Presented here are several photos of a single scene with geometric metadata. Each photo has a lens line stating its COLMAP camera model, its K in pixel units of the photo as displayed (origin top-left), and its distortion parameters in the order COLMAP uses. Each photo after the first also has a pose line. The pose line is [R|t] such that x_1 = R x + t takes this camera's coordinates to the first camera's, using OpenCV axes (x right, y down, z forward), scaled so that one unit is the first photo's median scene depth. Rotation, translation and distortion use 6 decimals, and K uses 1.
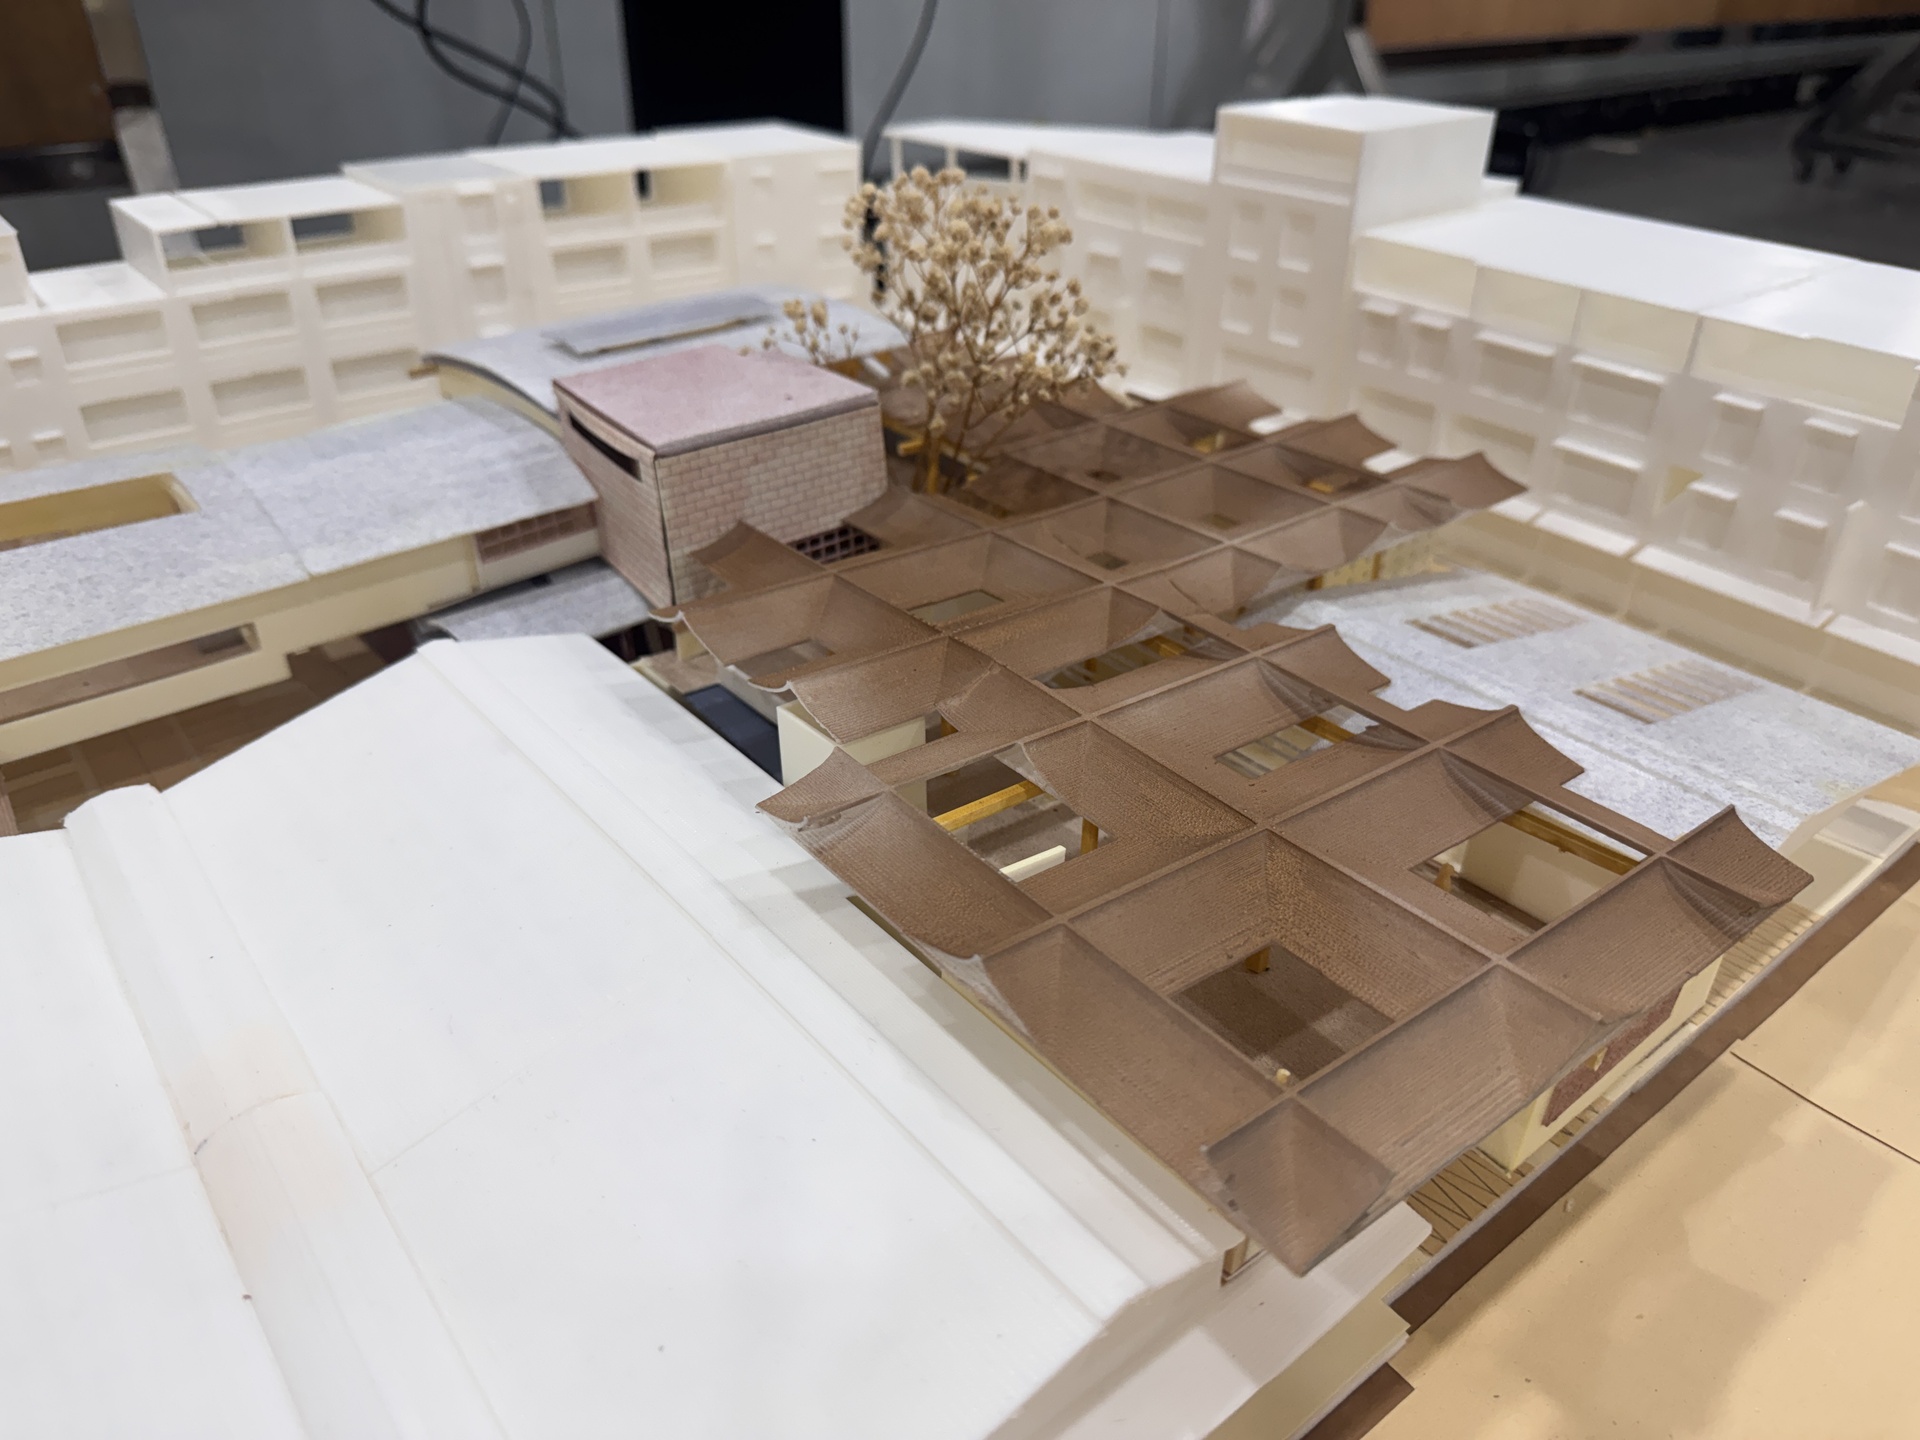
lens RADIAL K [[1372.7, 0, 957.1], [0, 1372.7, 718.3], [0, 0, 1]] dist [0.003488, -0.001173]
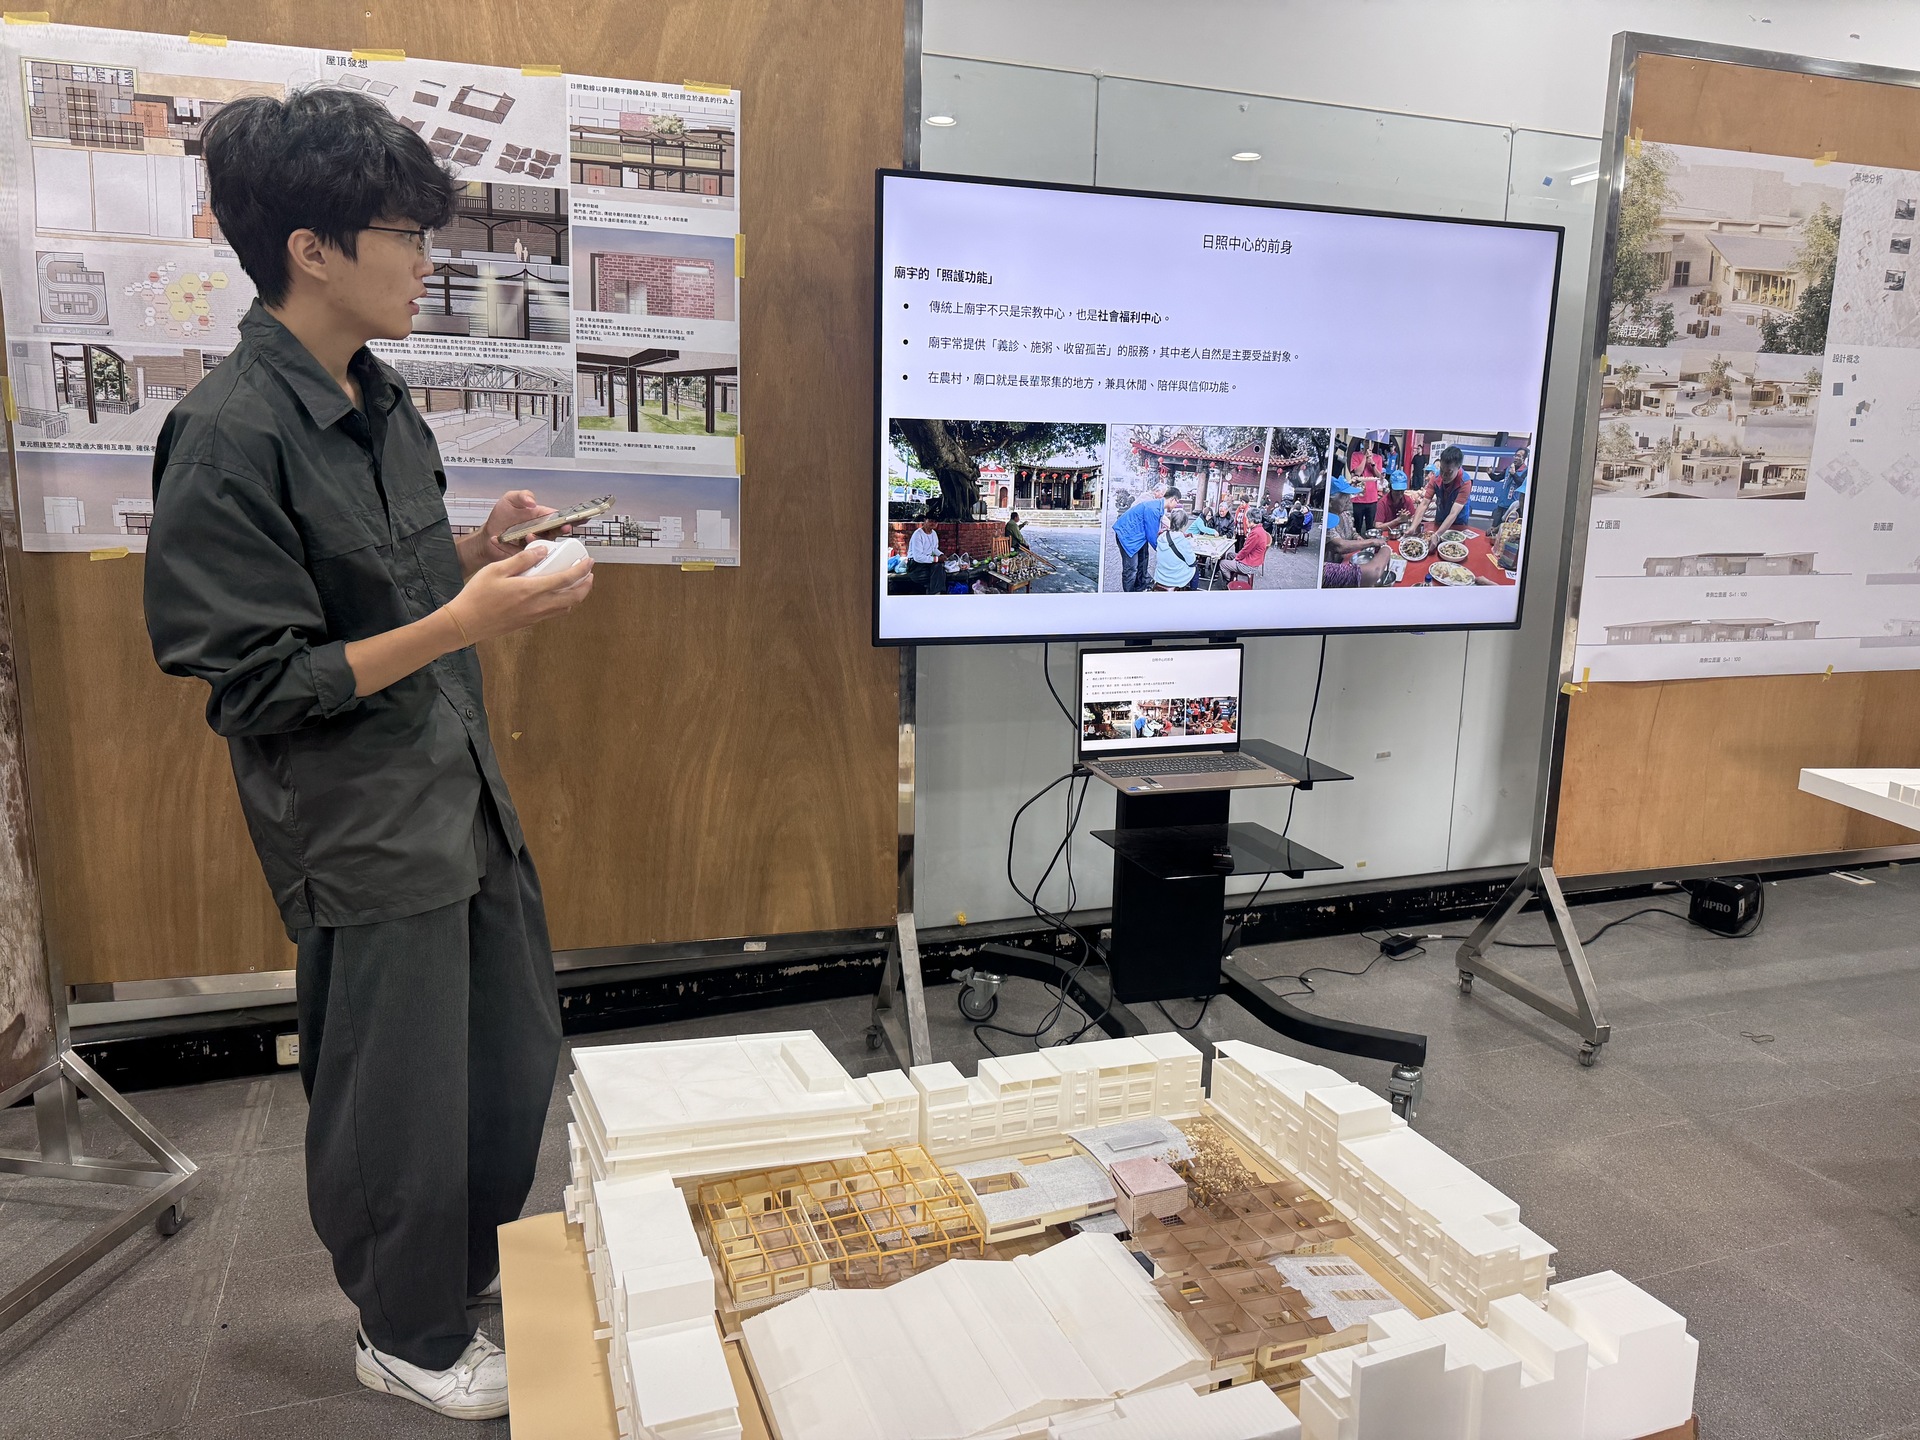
lens RADIAL K [[1372.7, 0, 953.0], [0, 1372.7, 716.8], [0, 0, 1]] dist [0.003488, -0.001173]
pose [[0.951958, 0.064600, -0.299336, 0.480054], [-0.162372, 0.935252, -0.314545, -0.155108], [0.259635, 0.348037, 0.900811, -3.913870]]
